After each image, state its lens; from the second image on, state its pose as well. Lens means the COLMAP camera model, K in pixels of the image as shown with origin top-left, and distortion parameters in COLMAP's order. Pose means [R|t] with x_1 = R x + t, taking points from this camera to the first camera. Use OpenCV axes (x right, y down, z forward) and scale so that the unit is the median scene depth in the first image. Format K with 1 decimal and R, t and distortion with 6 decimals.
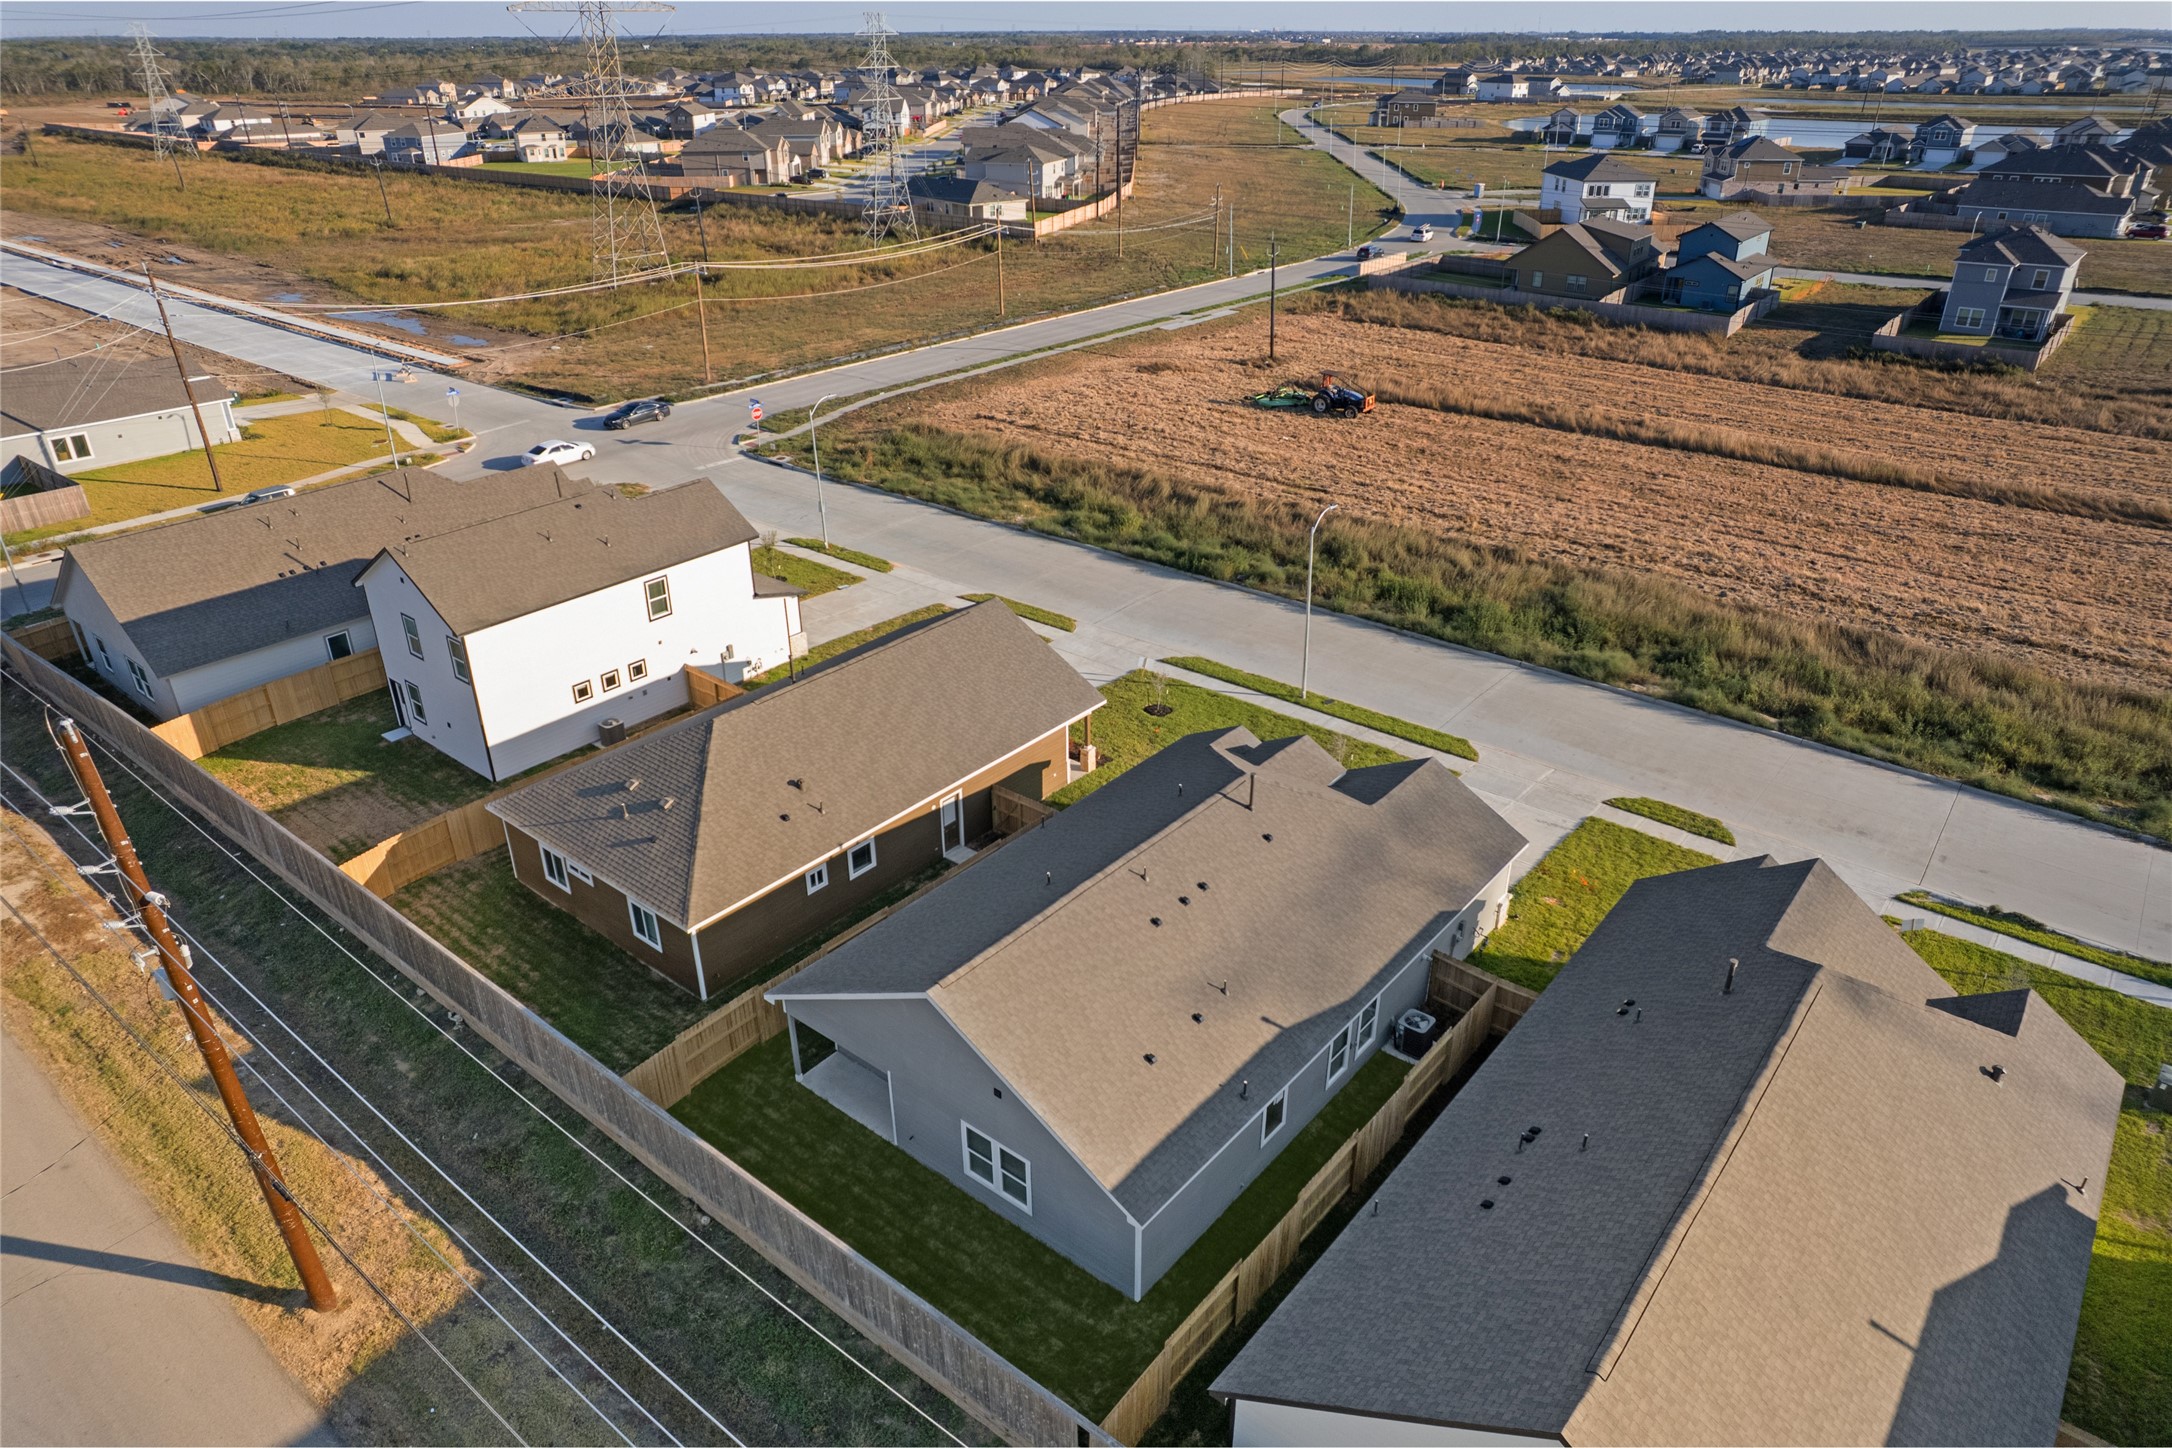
lens RADIAL K [[1401.9, 0, 1078.5], [0, 1401.9, 737.8], [0, 0, 1]] dist [-0.055276, 0.048262]
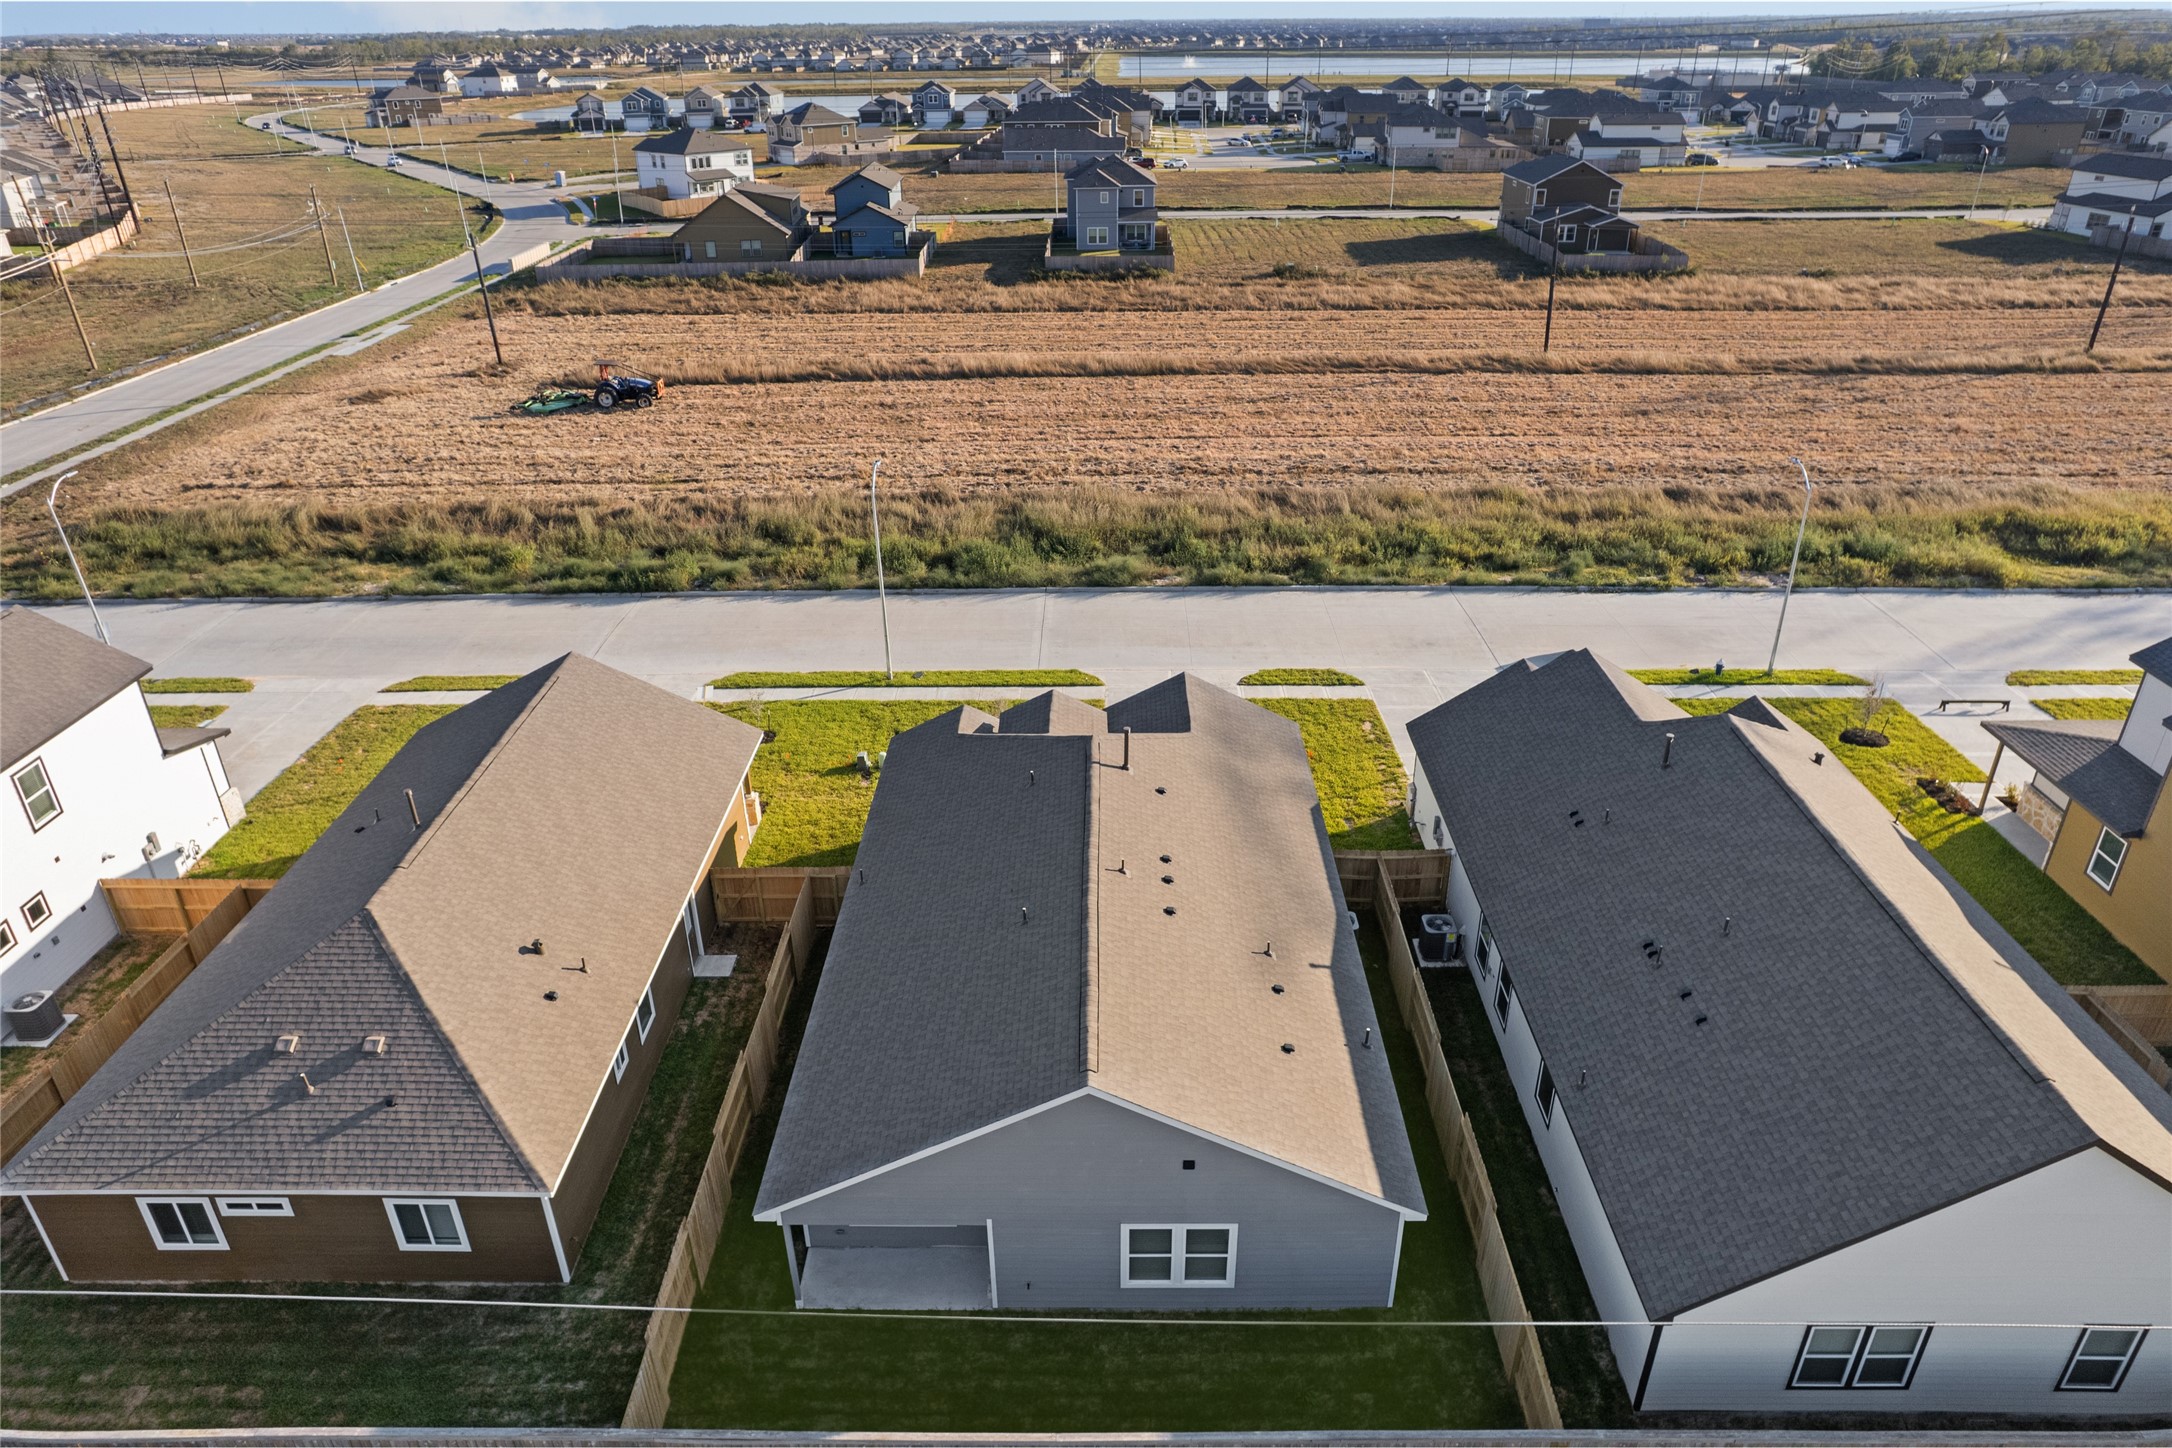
lens RADIAL K [[1401.9, 0, 1092.9], [0, 1401.9, 742.0], [0, 0, 1]] dist [-0.055276, 0.048262]
pose [[0.779423, -0.296872, 0.551695, -0.177513], [0.294997, 0.950778, 0.094856, -0.026344], [-0.552700, 0.088815, 0.828634, 0.129285]]
